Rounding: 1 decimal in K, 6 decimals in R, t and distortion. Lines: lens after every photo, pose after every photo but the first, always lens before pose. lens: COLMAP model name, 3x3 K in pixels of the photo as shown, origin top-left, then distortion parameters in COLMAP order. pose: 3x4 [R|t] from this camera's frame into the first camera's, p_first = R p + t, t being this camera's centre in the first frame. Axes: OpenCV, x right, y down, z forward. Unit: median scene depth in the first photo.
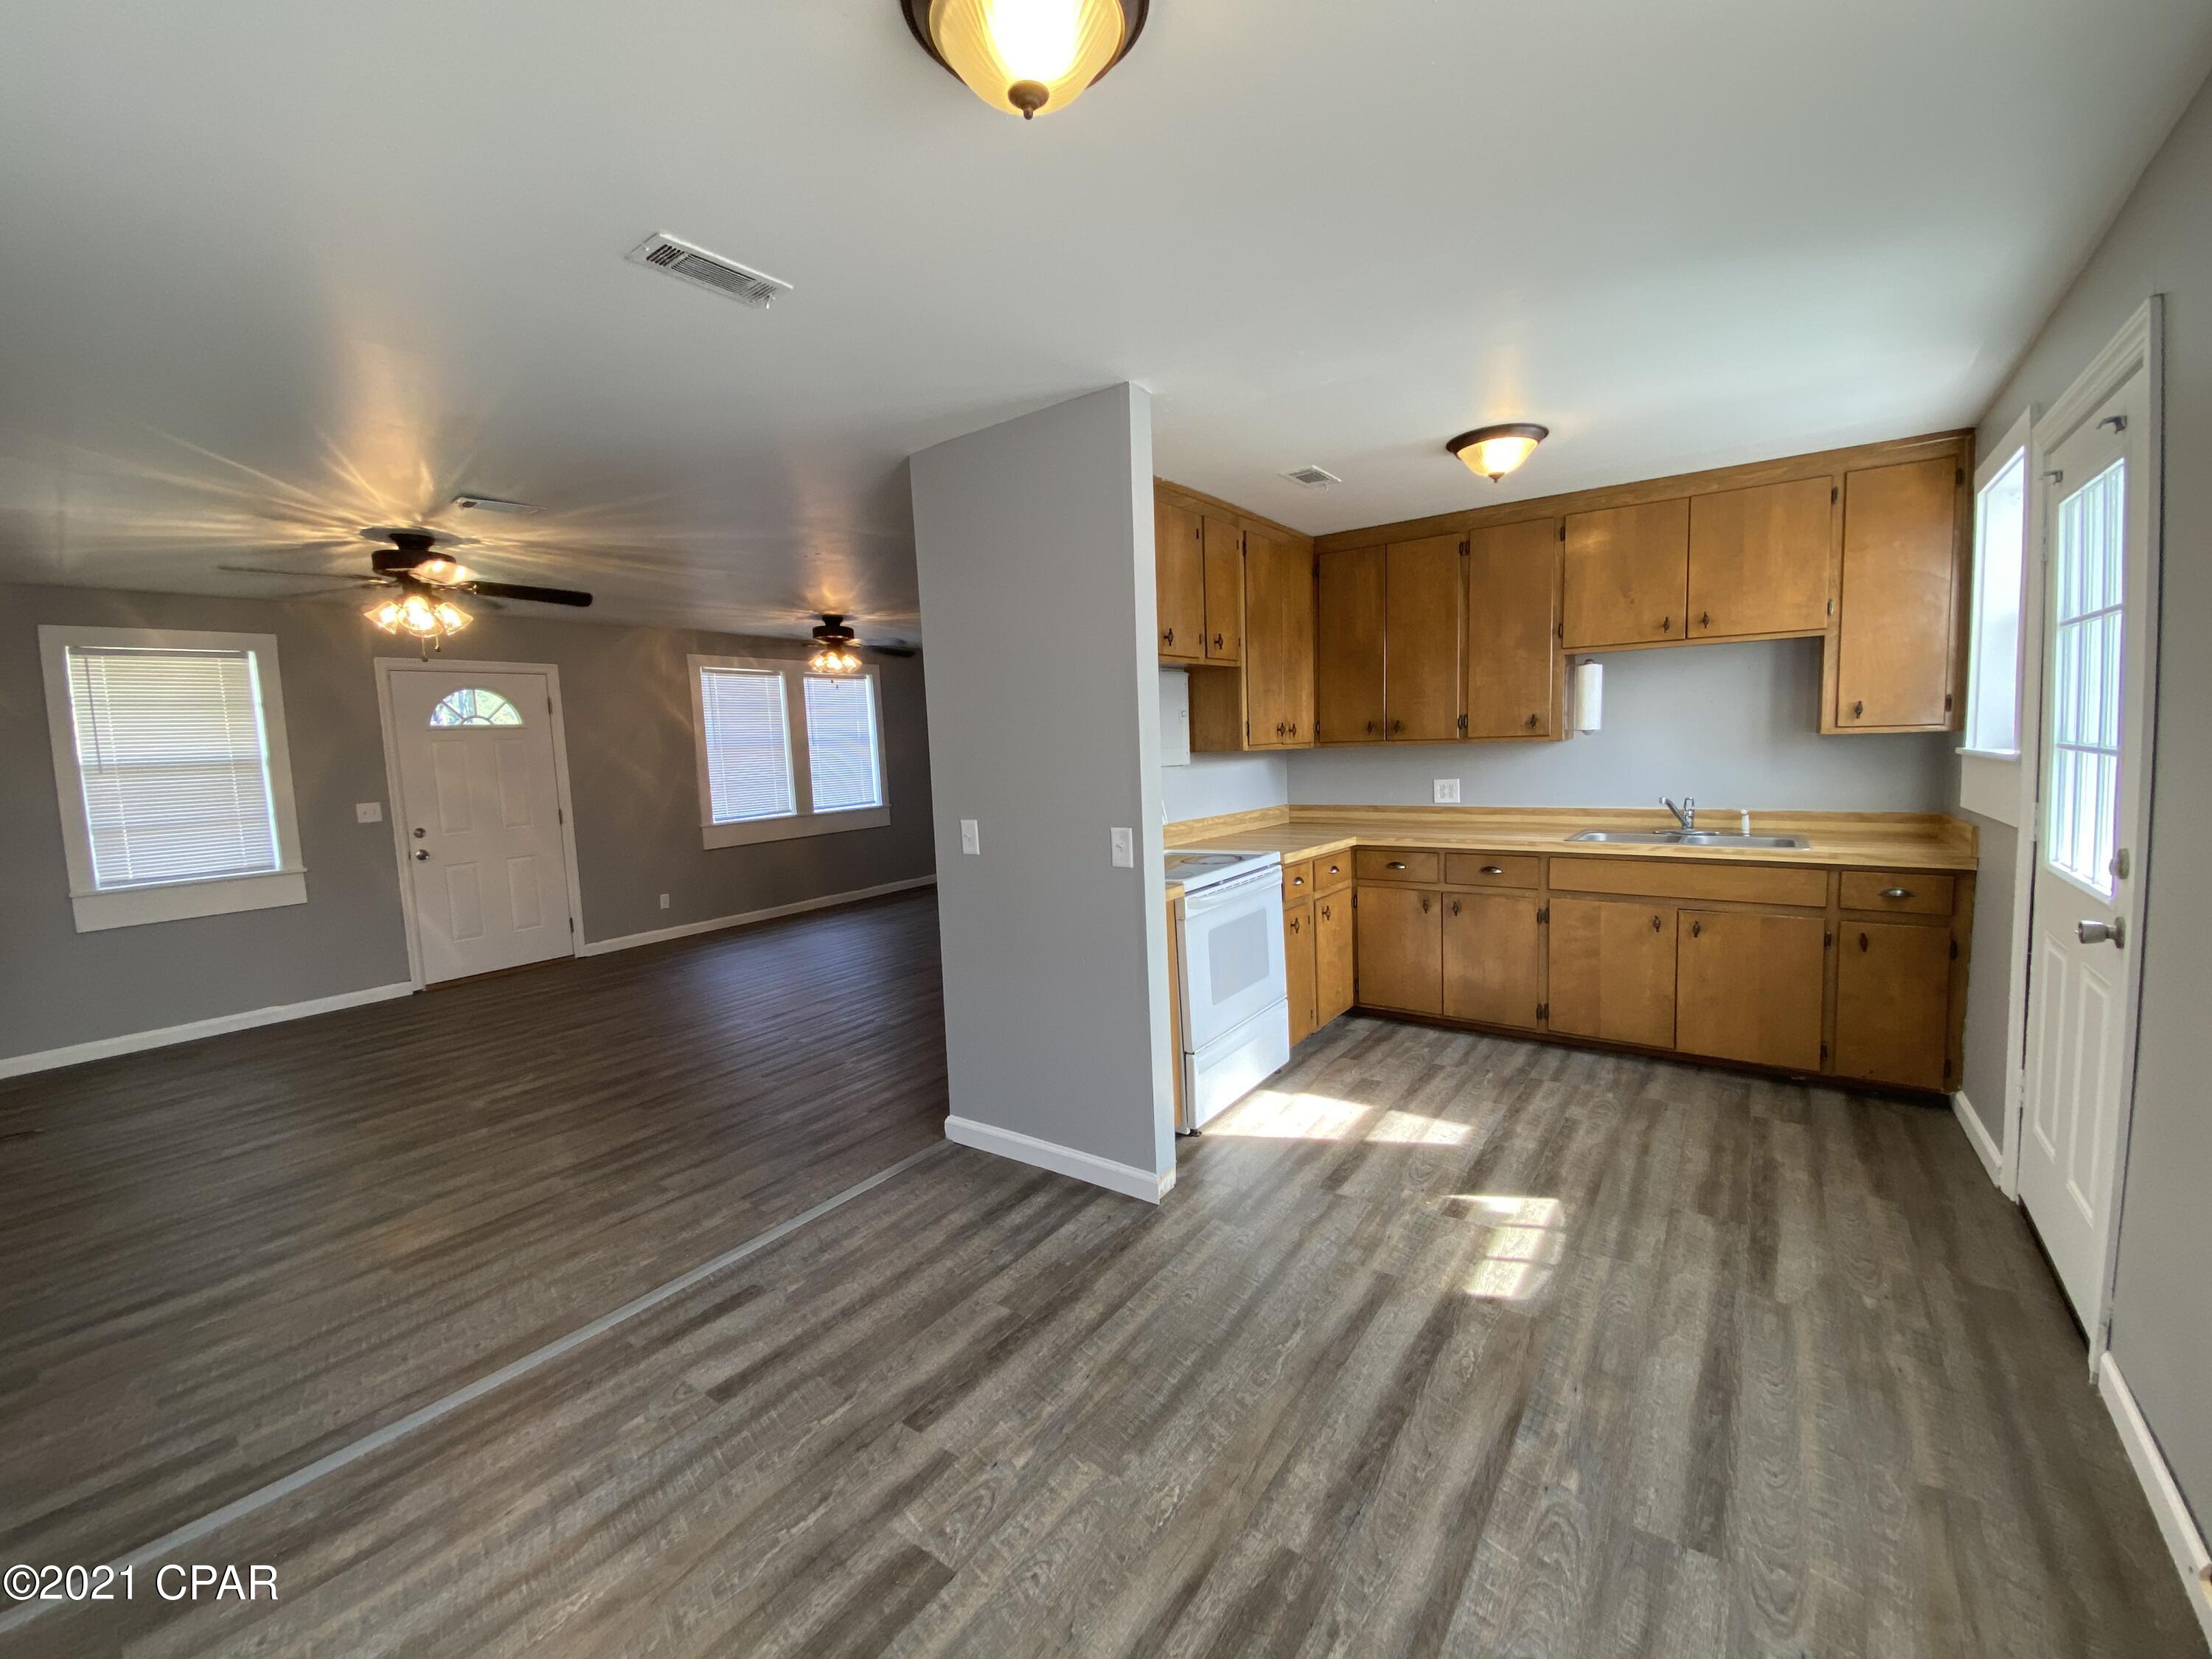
lens RADIAL K [[899.7, 0, 1103.7], [0, 899.7, 821.8], [0, 0, 1]] dist [0.016129, -0.018071]
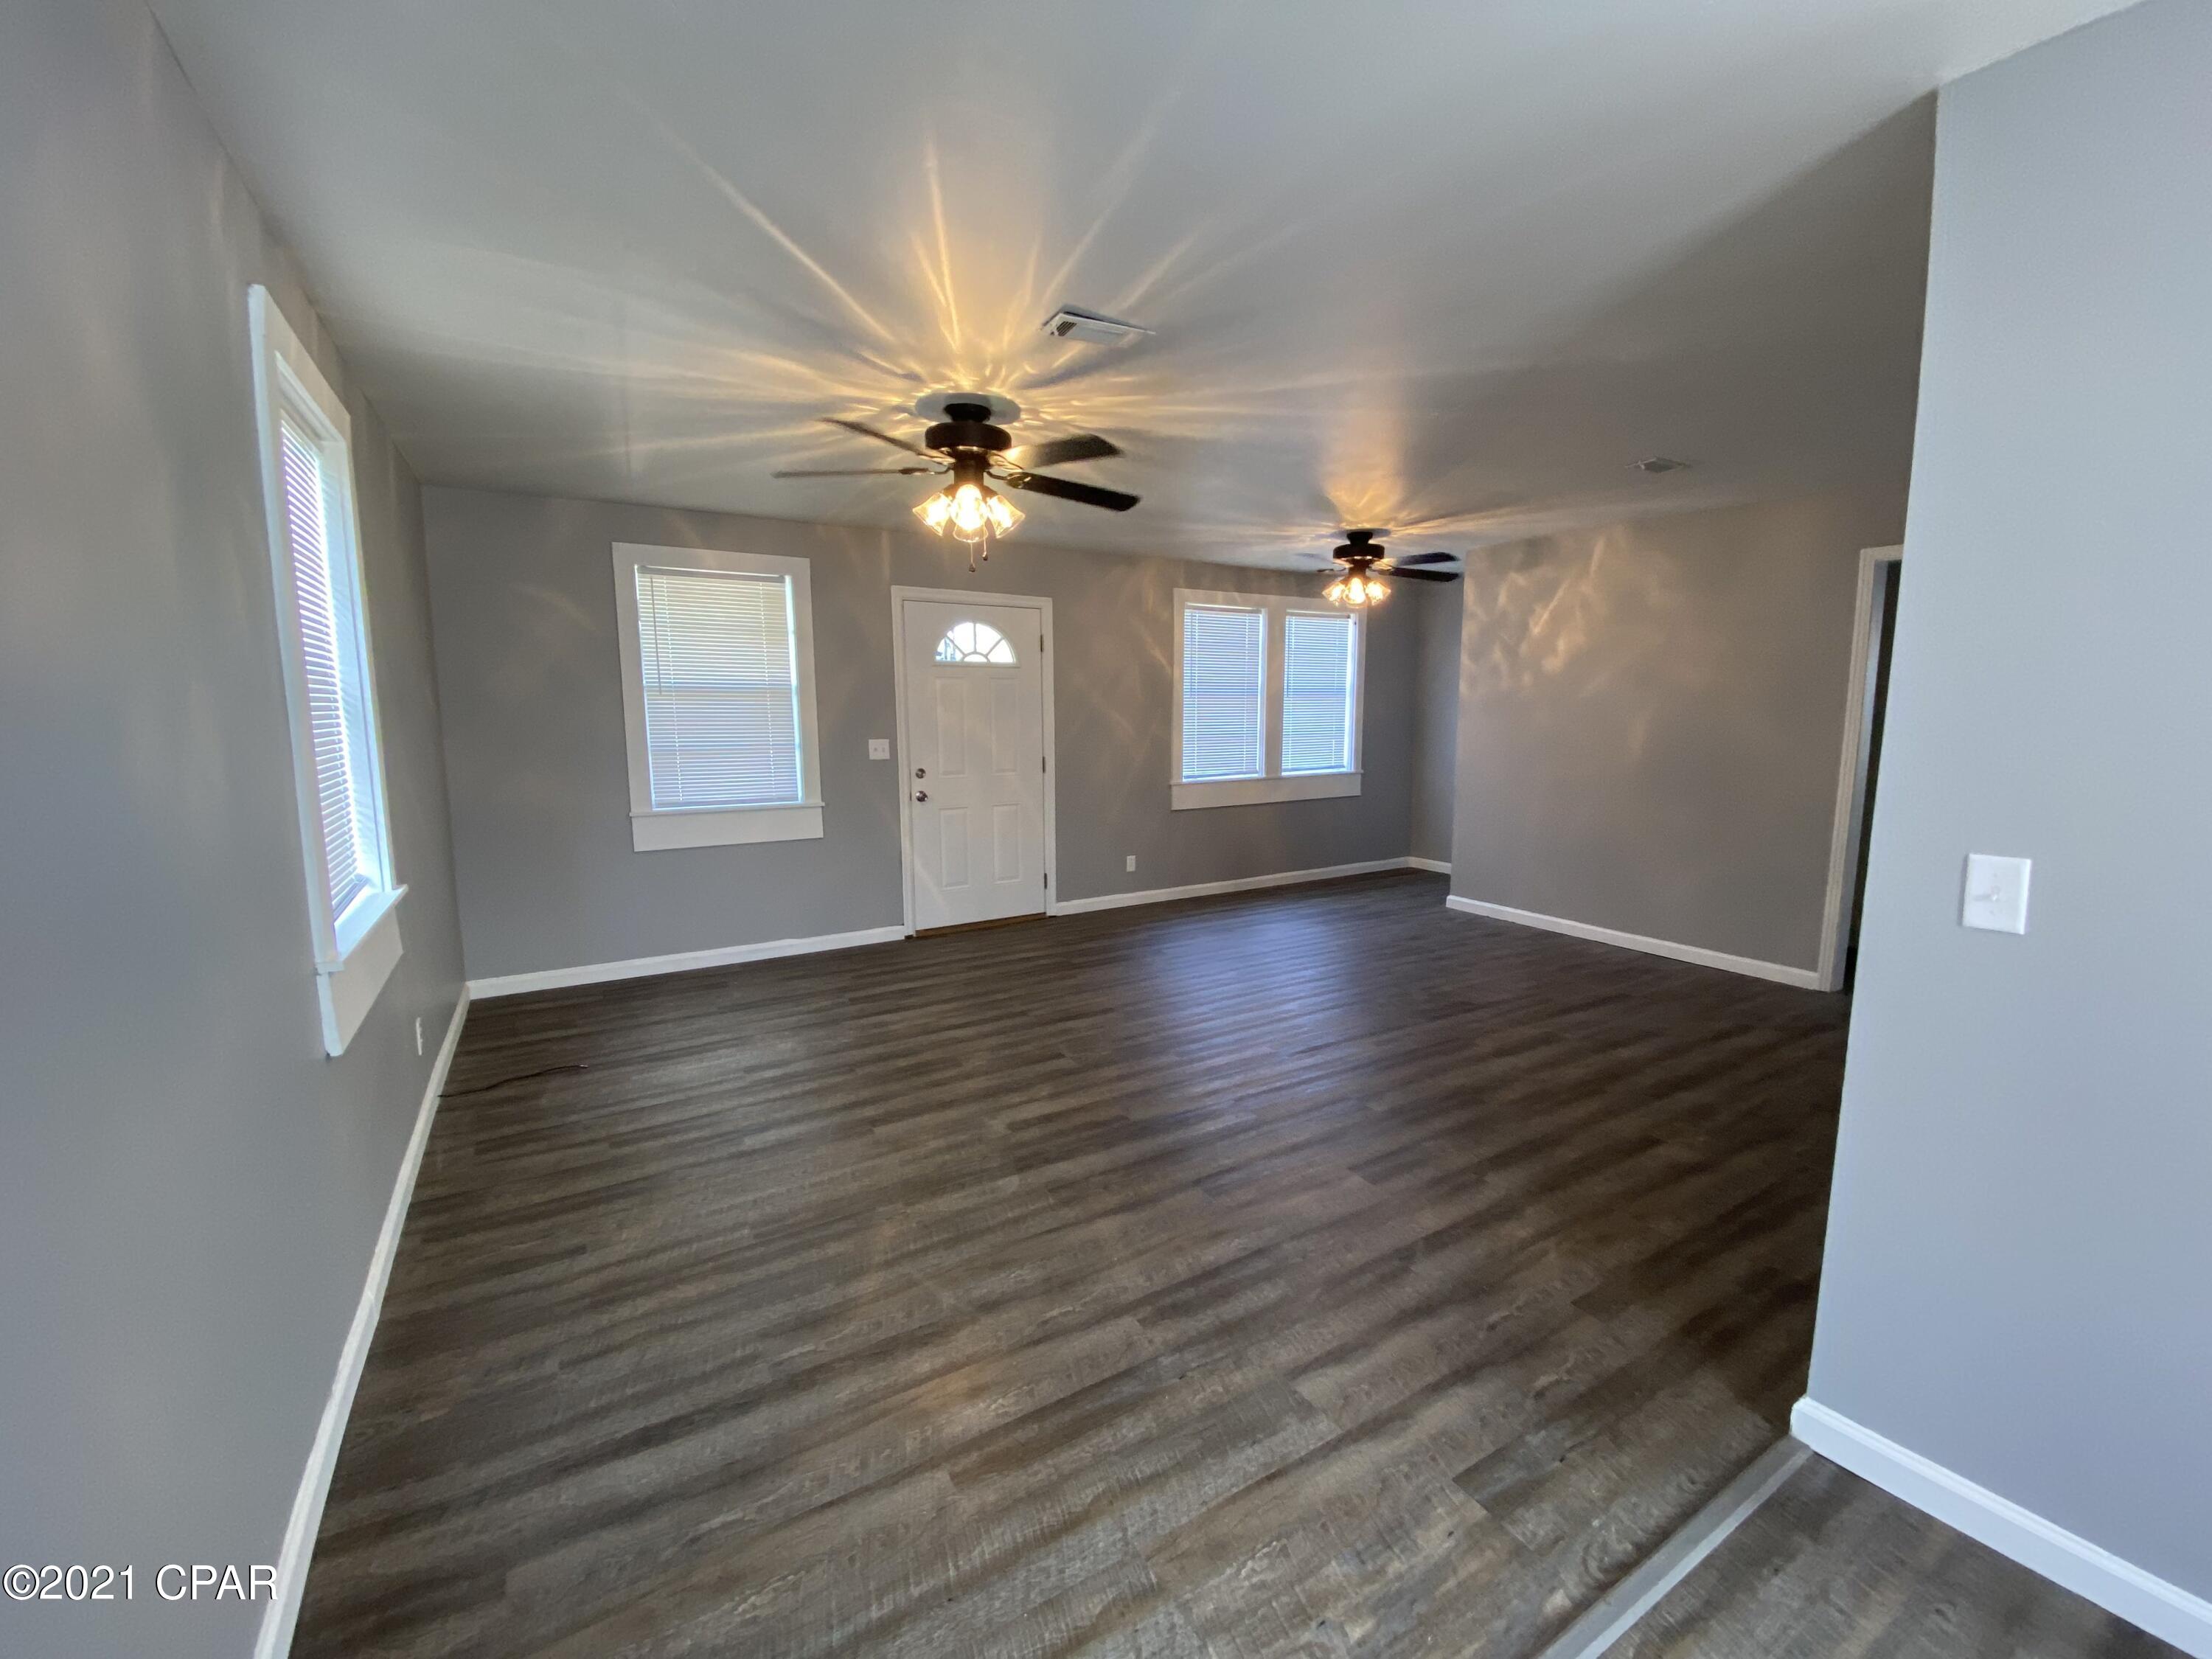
lens RADIAL K [[890.5, 0, 1102.1], [0, 890.5, 819.6], [0, 0, 1]] dist [0.049096, -0.036334]
pose [[0.919465, 0.088383, -0.383109, -0.354340], [-0.071599, 0.995753, 0.057882, -0.011994], [0.386597, -0.025790, 0.921888, 0.334848]]
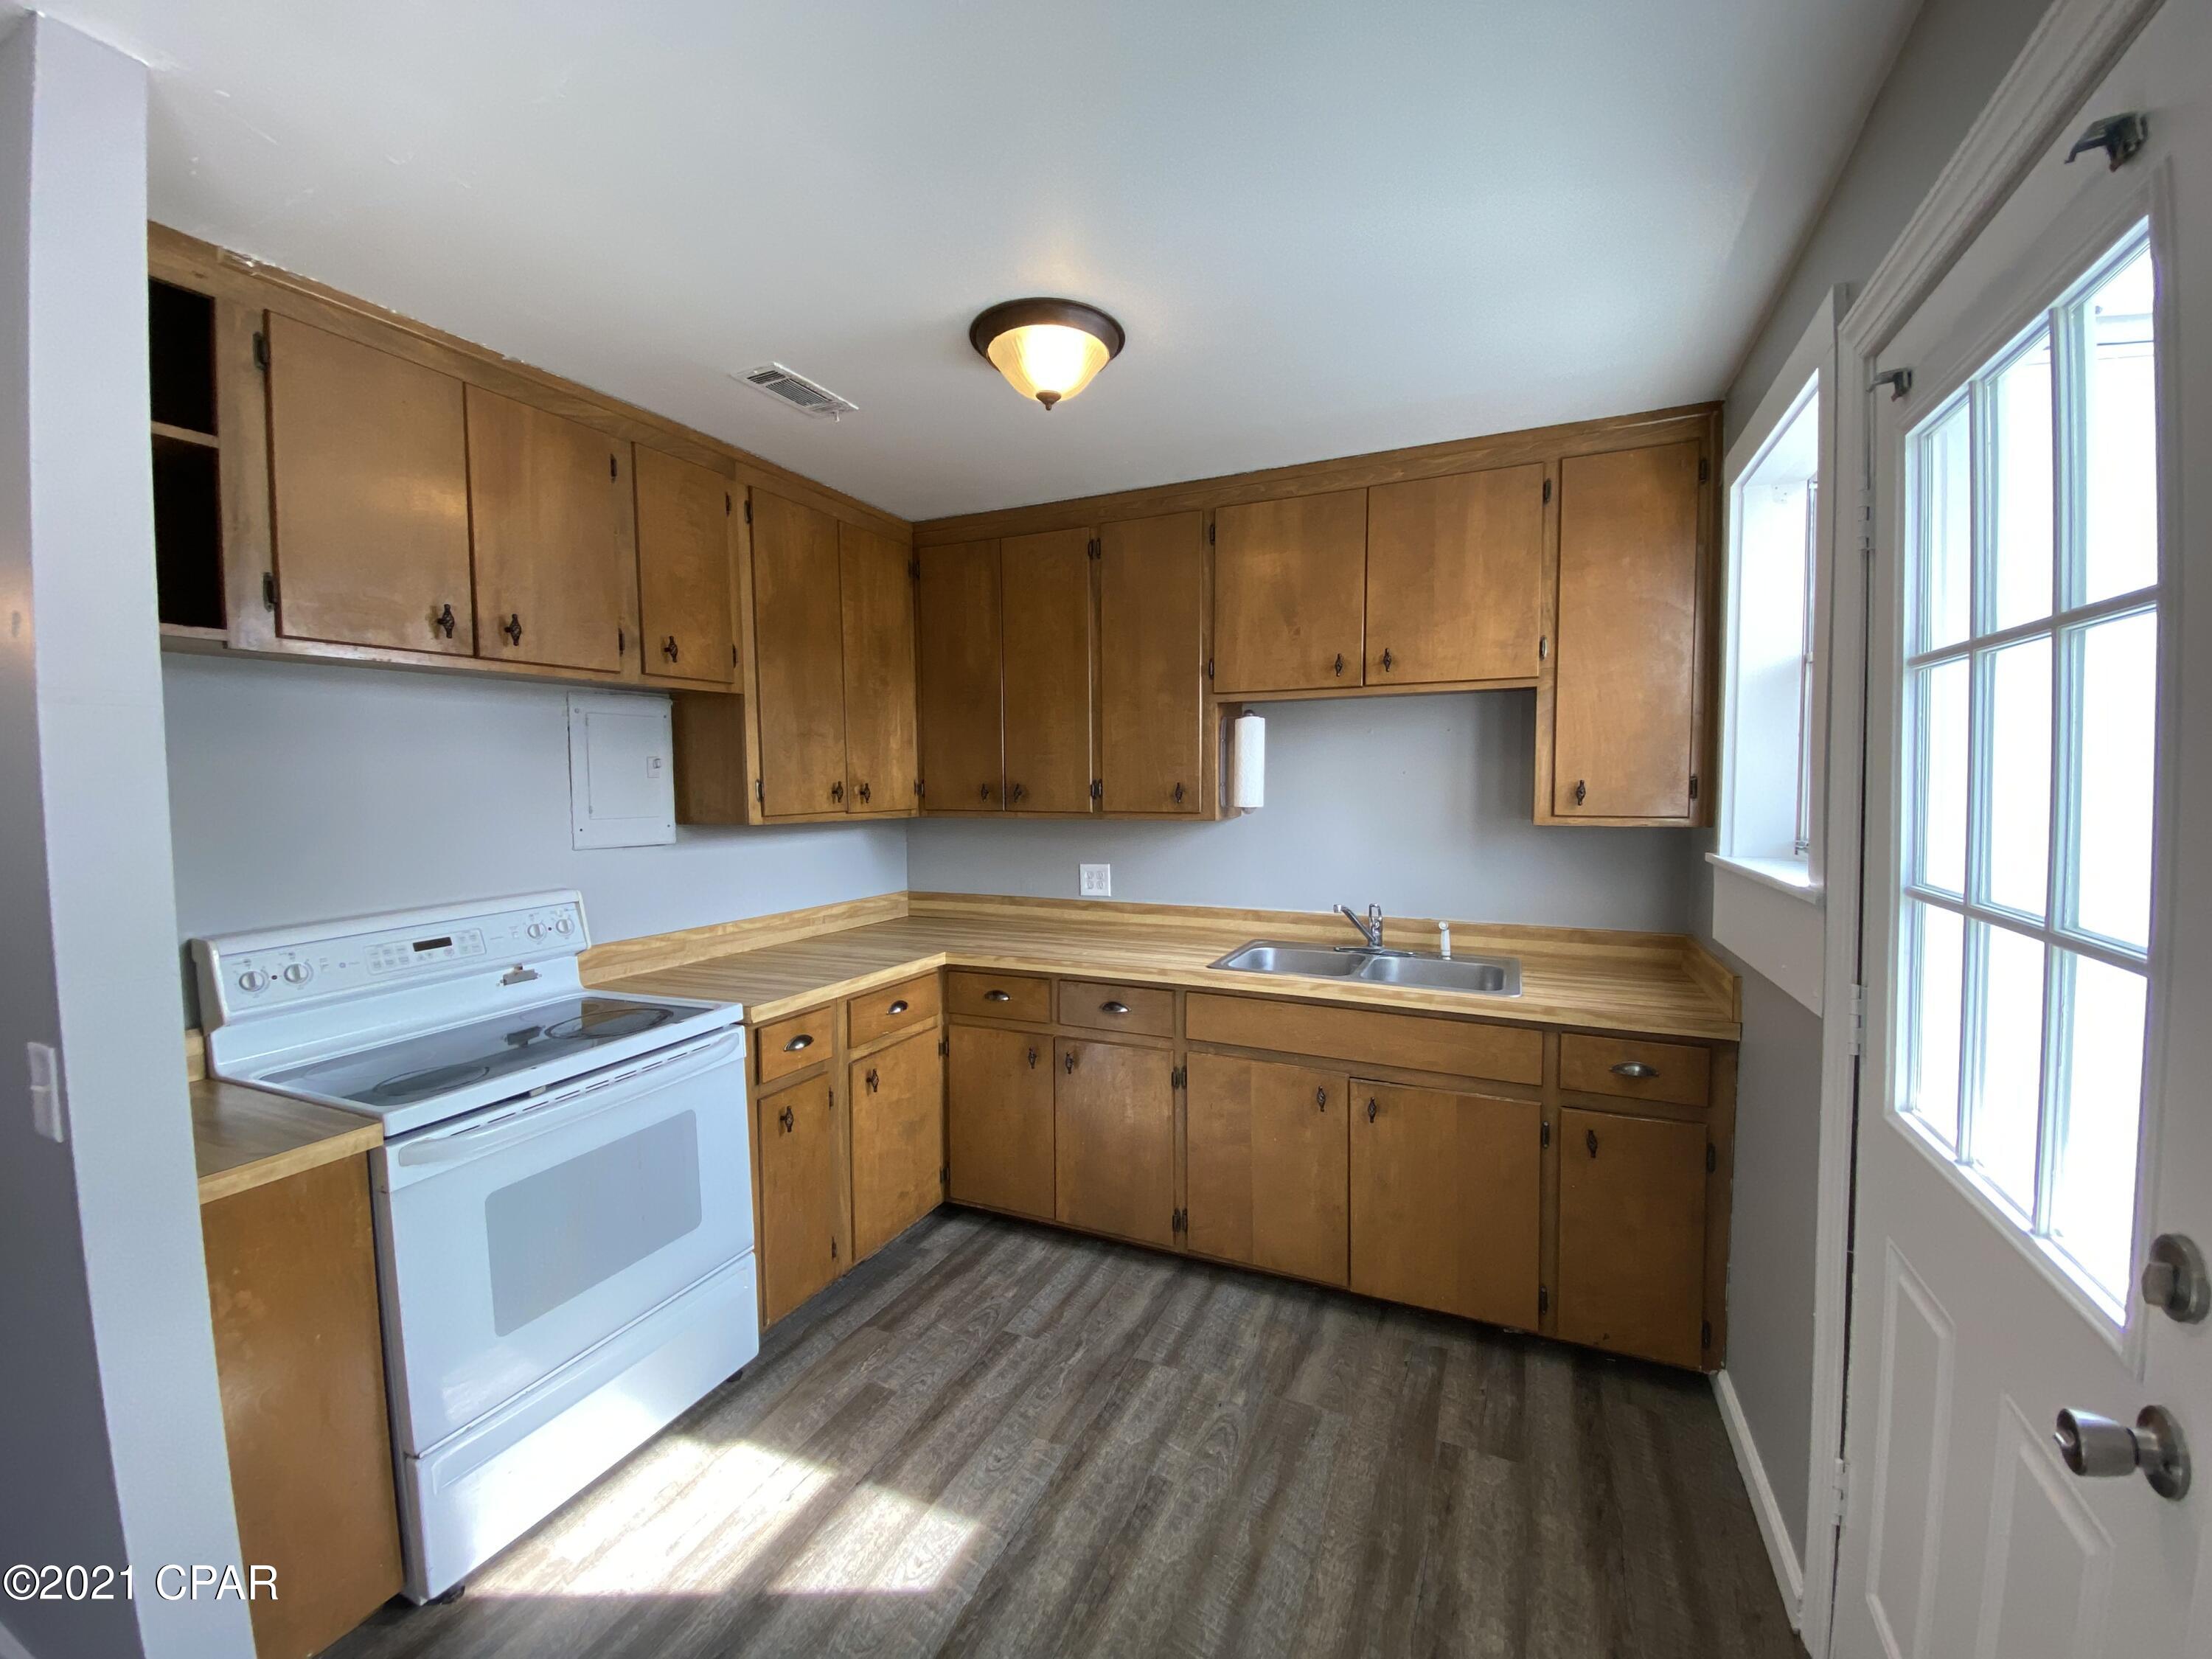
lens RADIAL K [[899.7, 0, 1103.7], [0, 899.7, 821.8], [0, 0, 1]] dist [0.016129, -0.018071]
pose [[0.980239, 0.017824, 0.197012, 0.317024], [-0.008589, 0.998828, -0.047632, -0.061741], [-0.197630, 0.044998, 0.979243, 0.364656]]
